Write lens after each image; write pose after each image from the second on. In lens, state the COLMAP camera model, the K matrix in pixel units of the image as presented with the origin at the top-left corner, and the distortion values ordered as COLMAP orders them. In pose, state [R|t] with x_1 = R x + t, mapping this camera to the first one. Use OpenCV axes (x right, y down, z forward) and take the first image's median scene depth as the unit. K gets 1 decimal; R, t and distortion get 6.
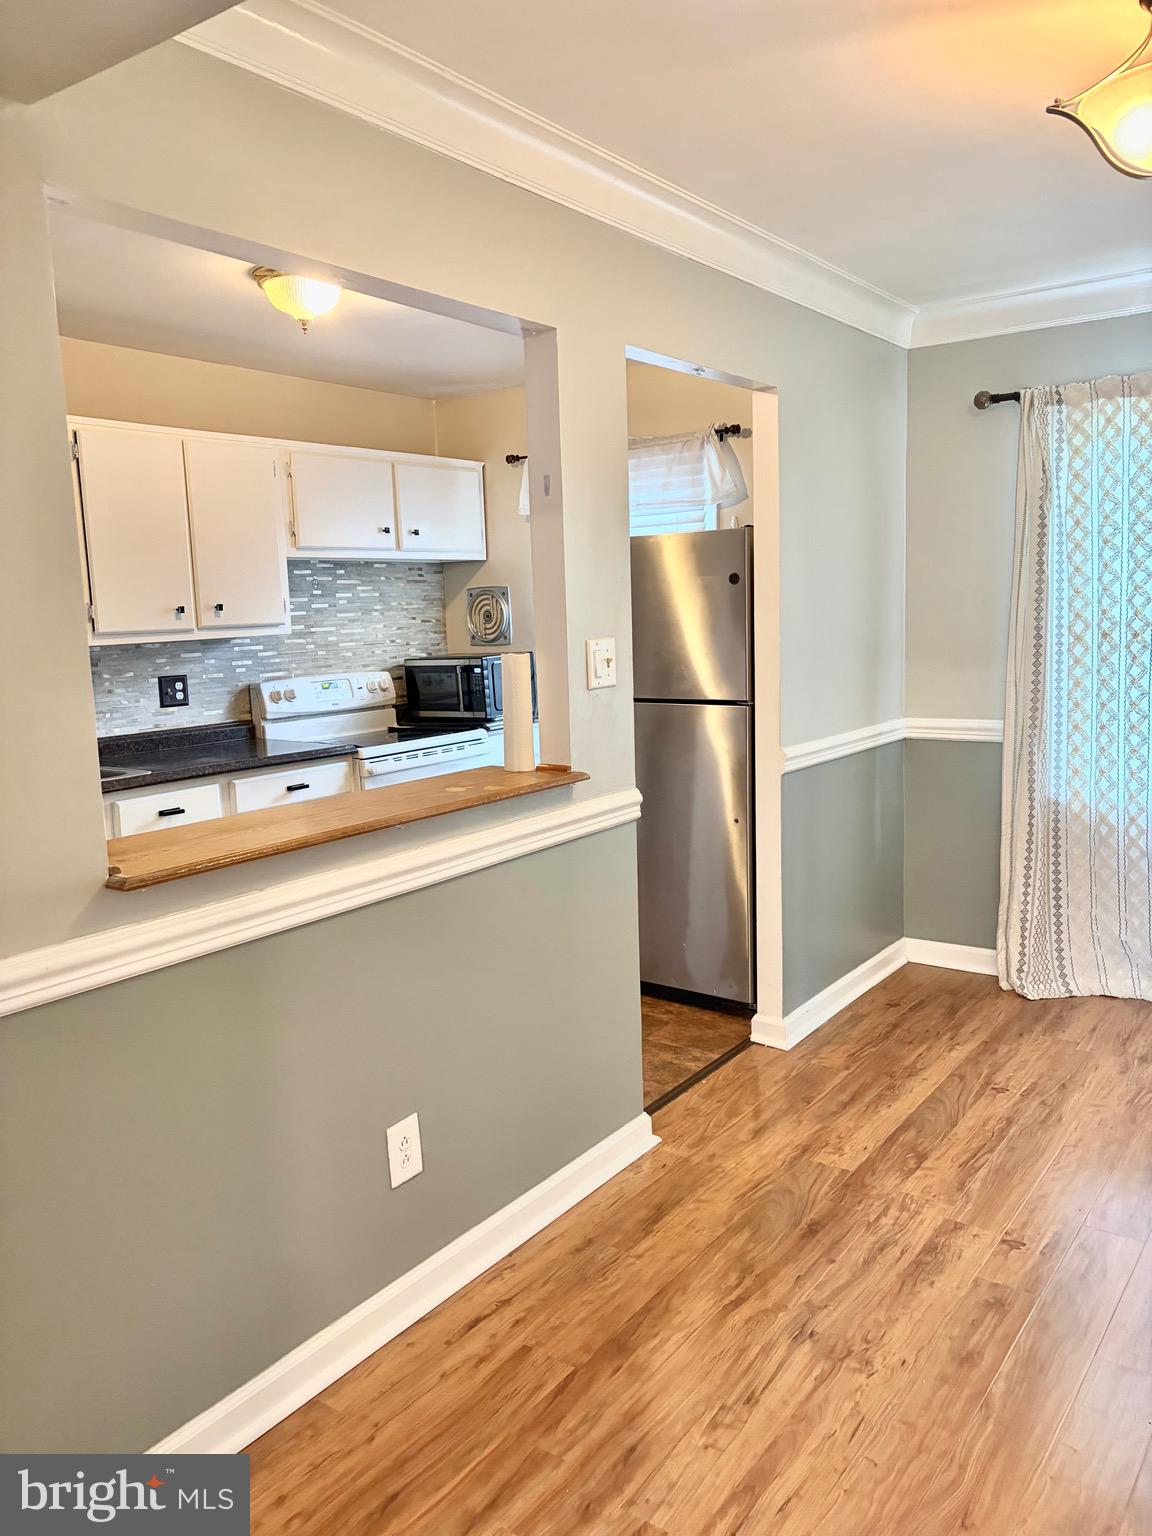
lens RADIAL K [[1176.8, 0, 587.7], [0, 1176.8, 769.3], [0, 0, 1]] dist [0.033416, 0.002106]
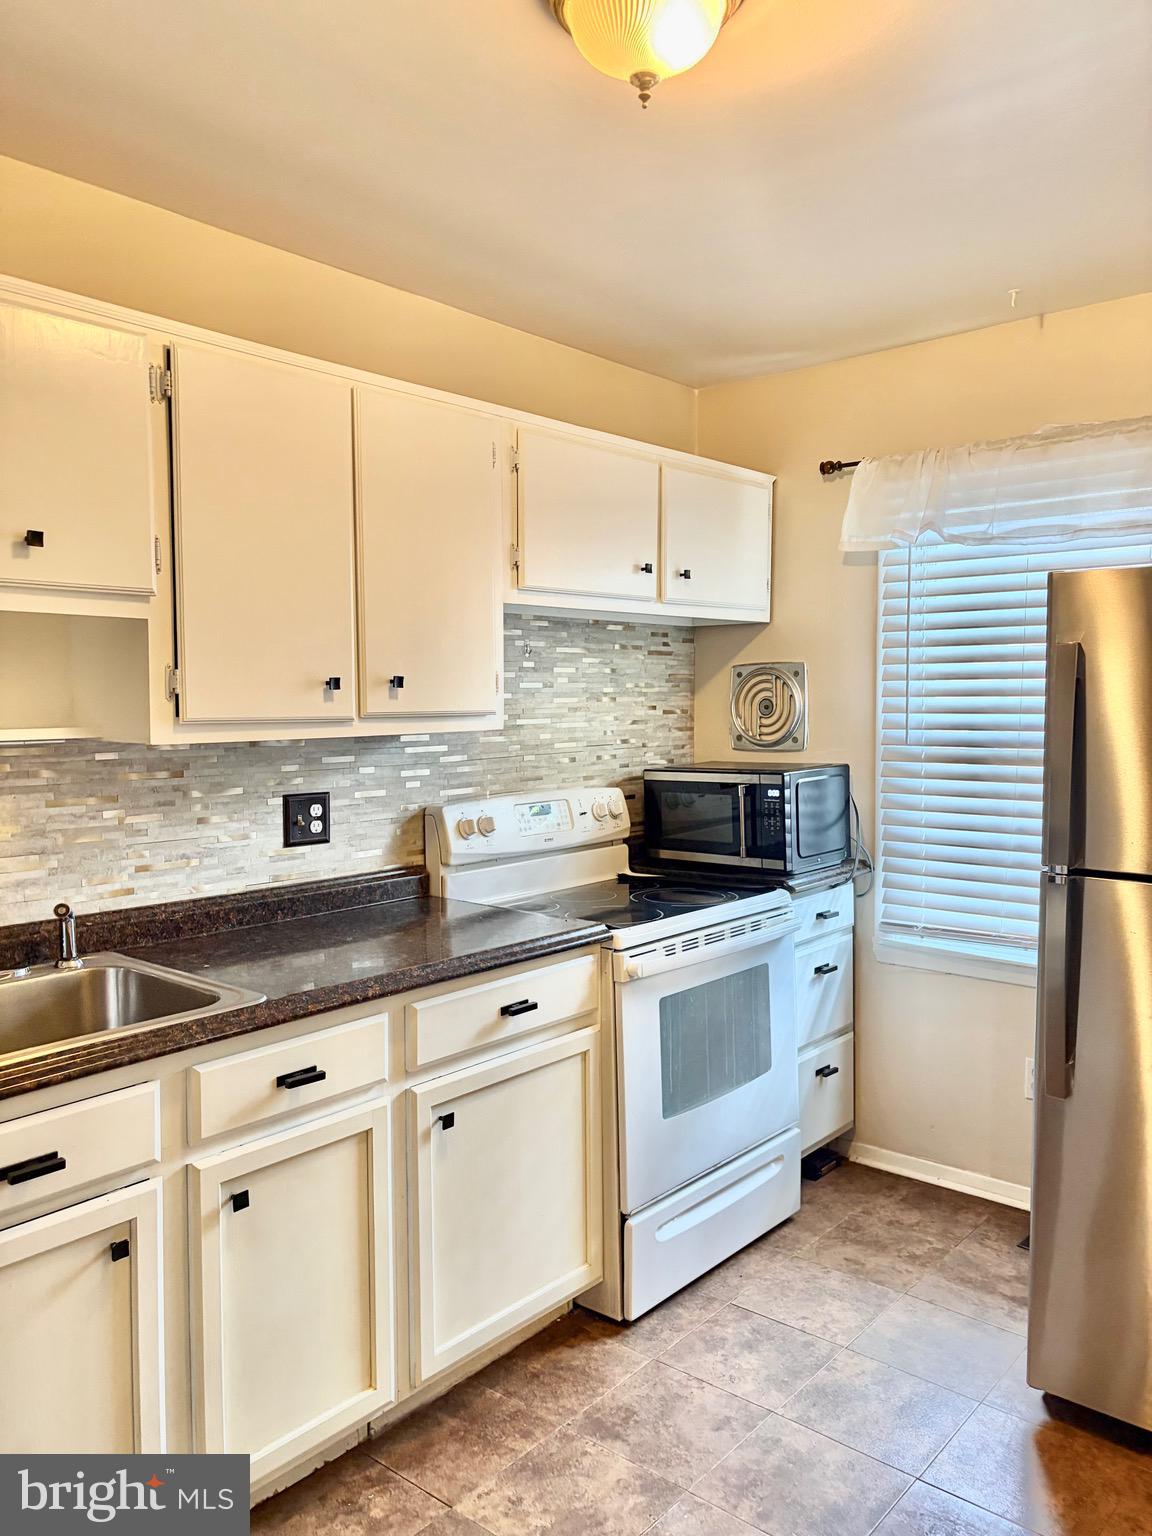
lens RADIAL K [[1168.0, 0, 576.0], [0, 1168.0, 768.0], [0, 0, 1]] dist [0.099787, -0.066916]
pose [[0.996005, 0.033790, -0.082662, -0.199623], [-0.039902, 0.996500, -0.073451, -0.064278], [0.079891, 0.076456, 0.993867, 0.502159]]
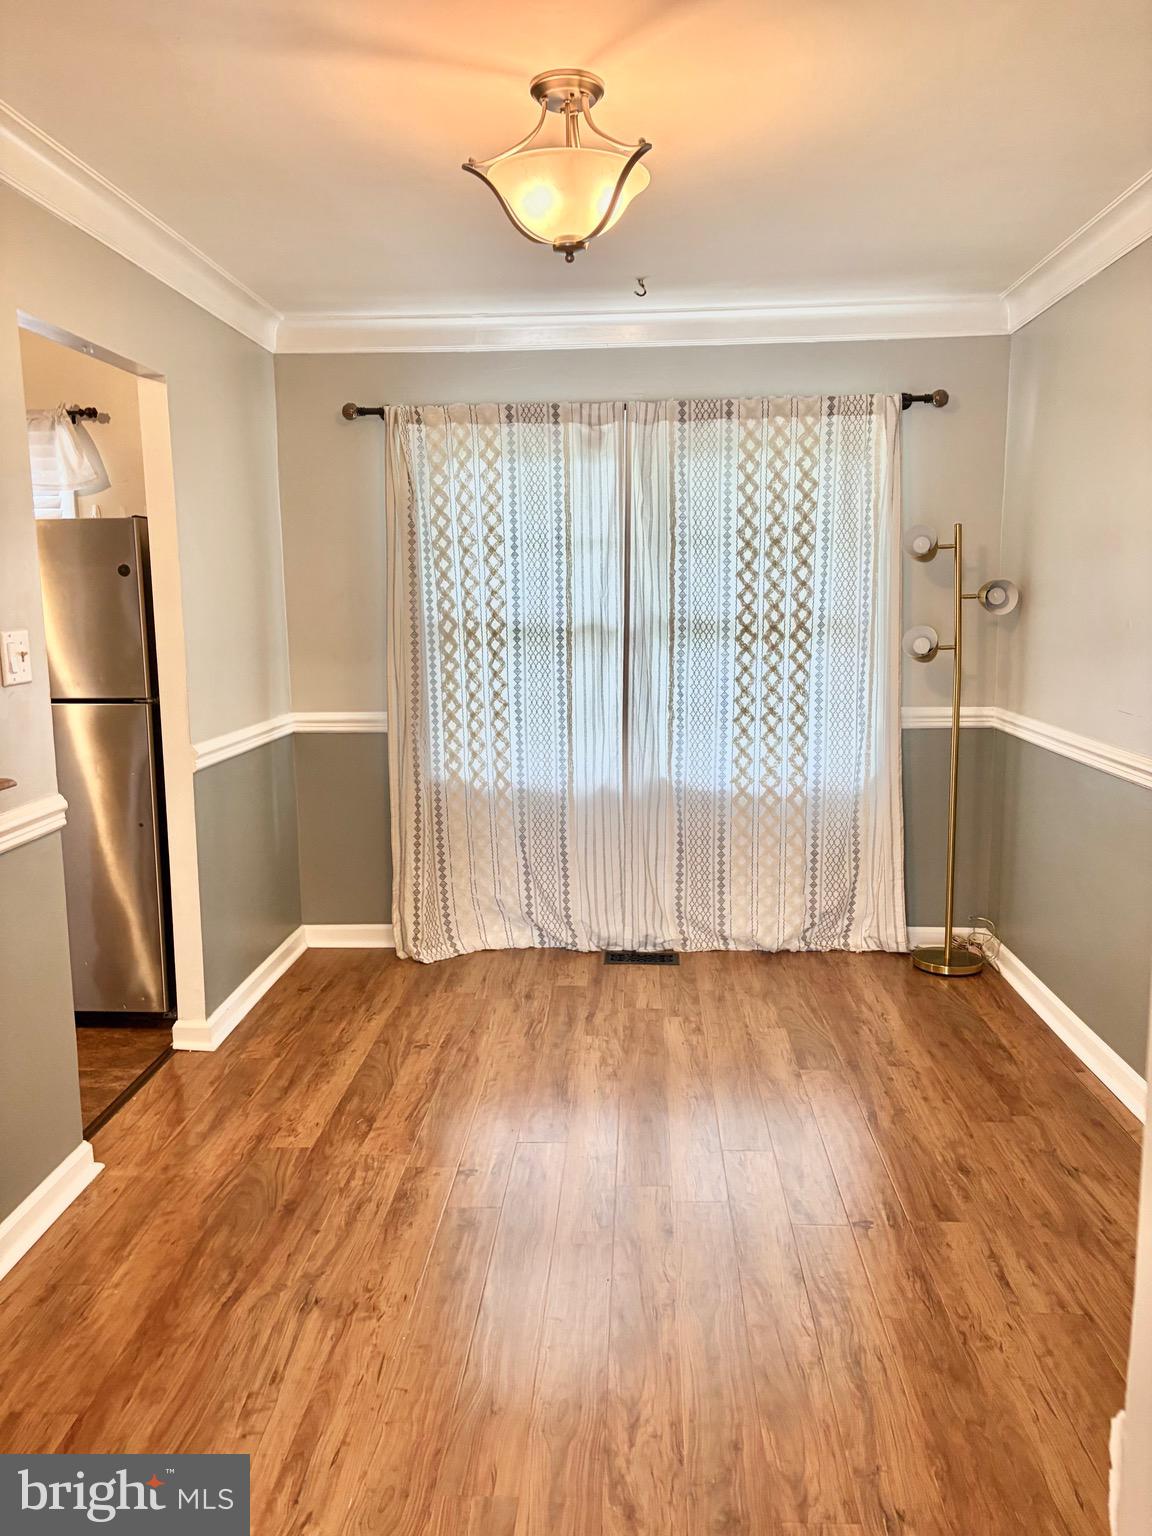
lens RADIAL K [[1174.2, 0, 572.4], [0, 1174.2, 776.6], [0, 0, 1]] dist [0.070870, -0.052040]
pose [[0.846183, -0.063541, 0.529091, -0.077485], [0.060586, 0.997899, 0.022947, 0.003540], [-0.529438, 0.012638, 0.848255, -0.005044]]
